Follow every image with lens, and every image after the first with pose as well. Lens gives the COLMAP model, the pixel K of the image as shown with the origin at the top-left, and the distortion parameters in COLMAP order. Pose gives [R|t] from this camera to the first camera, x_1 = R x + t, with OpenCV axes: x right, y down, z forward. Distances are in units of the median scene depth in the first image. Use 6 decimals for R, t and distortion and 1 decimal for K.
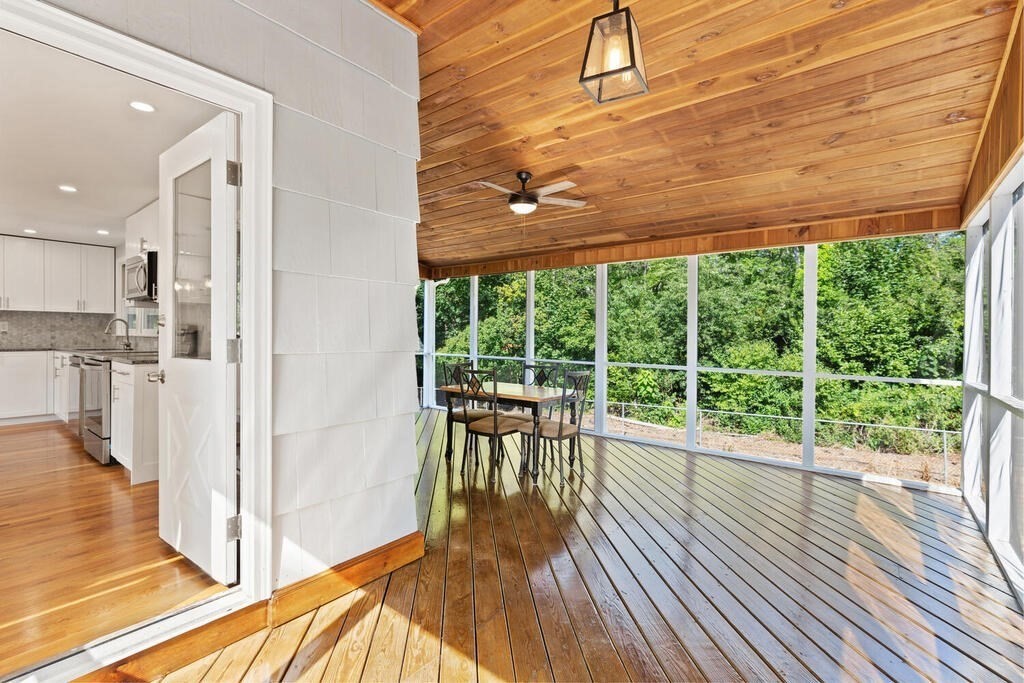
lens RADIAL K [[457.3, 0, 509.8], [0, 457.3, 338.3], [0, 0, 1]] dist [0.002831, 0.000790]
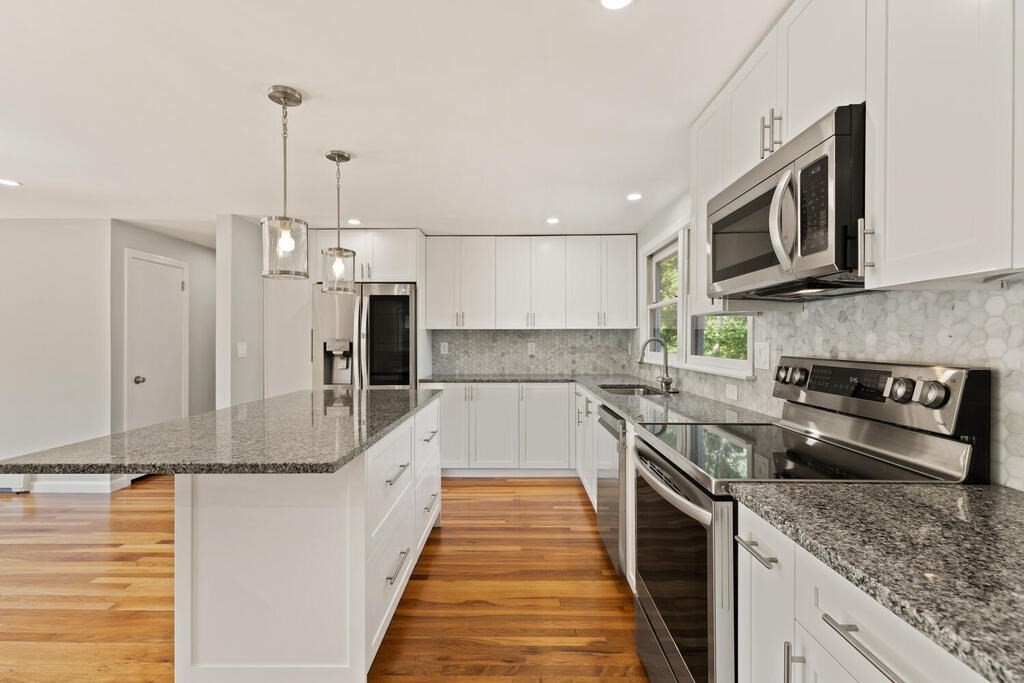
lens RADIAL K [[457.3, 0, 509.8], [0, 457.3, 338.3], [0, 0, 1]] dist [0.002831, 0.000790]
pose [[0.613618, -0.014305, -0.789474, -0.464835], [0.003434, 0.999875, -0.015448, -0.031314], [0.789596, 0.006768, 0.613590, 0.453423]]
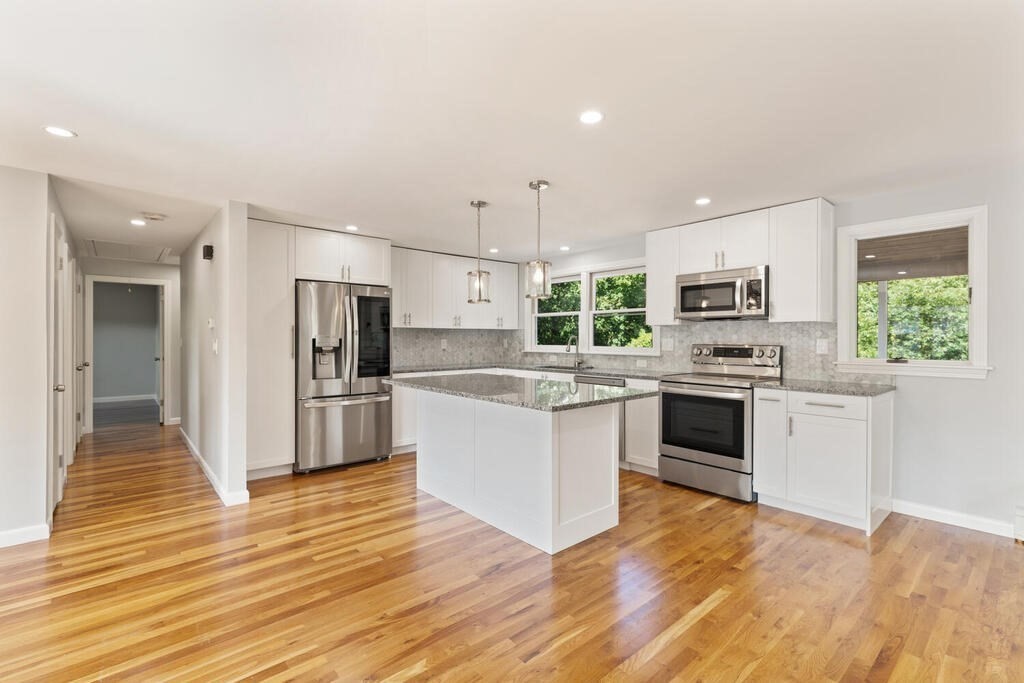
lens RADIAL K [[457.3, 0, 509.8], [0, 457.3, 338.3], [0, 0, 1]] dist [0.002831, 0.000790]
pose [[0.983381, -0.008698, -0.181347, -0.752952], [0.007704, 0.999951, -0.006184, -0.030596], [0.181391, 0.004684, 0.983400, 0.015502]]
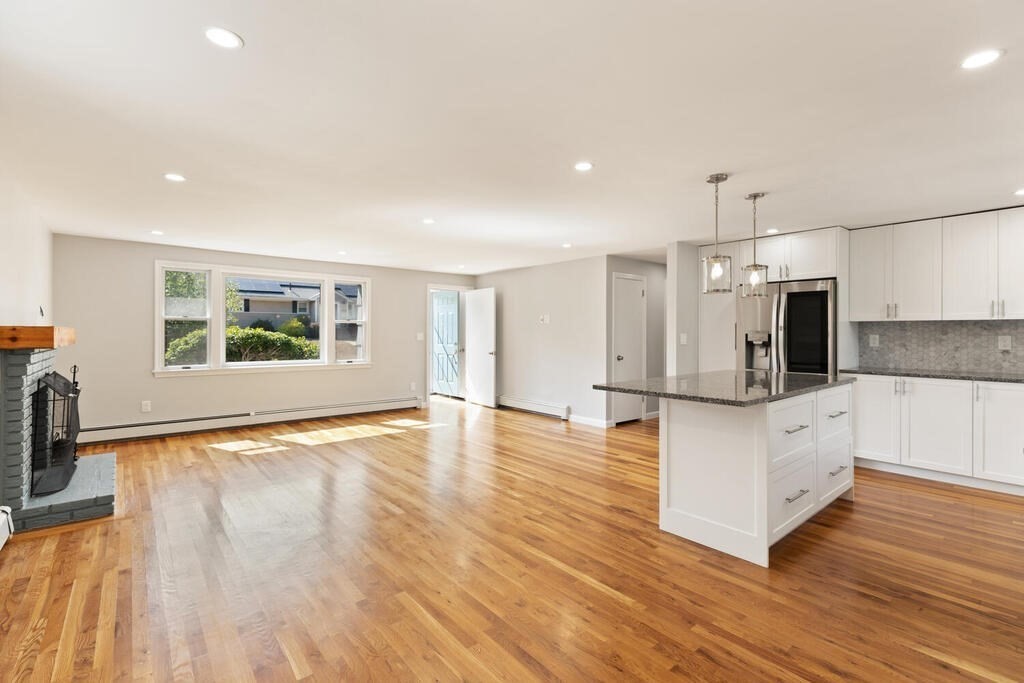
lens RADIAL K [[465.5, 0, 512.8], [0, 465.5, 333.9], [0, 0, 1]] dist [0.001463, 0.000032]
pose [[-0.197159, -0.006272, -0.980351, -0.266029], [-0.007840, 0.999958, -0.004820, -0.029430], [0.980340, 0.006735, -0.197200, 0.406760]]
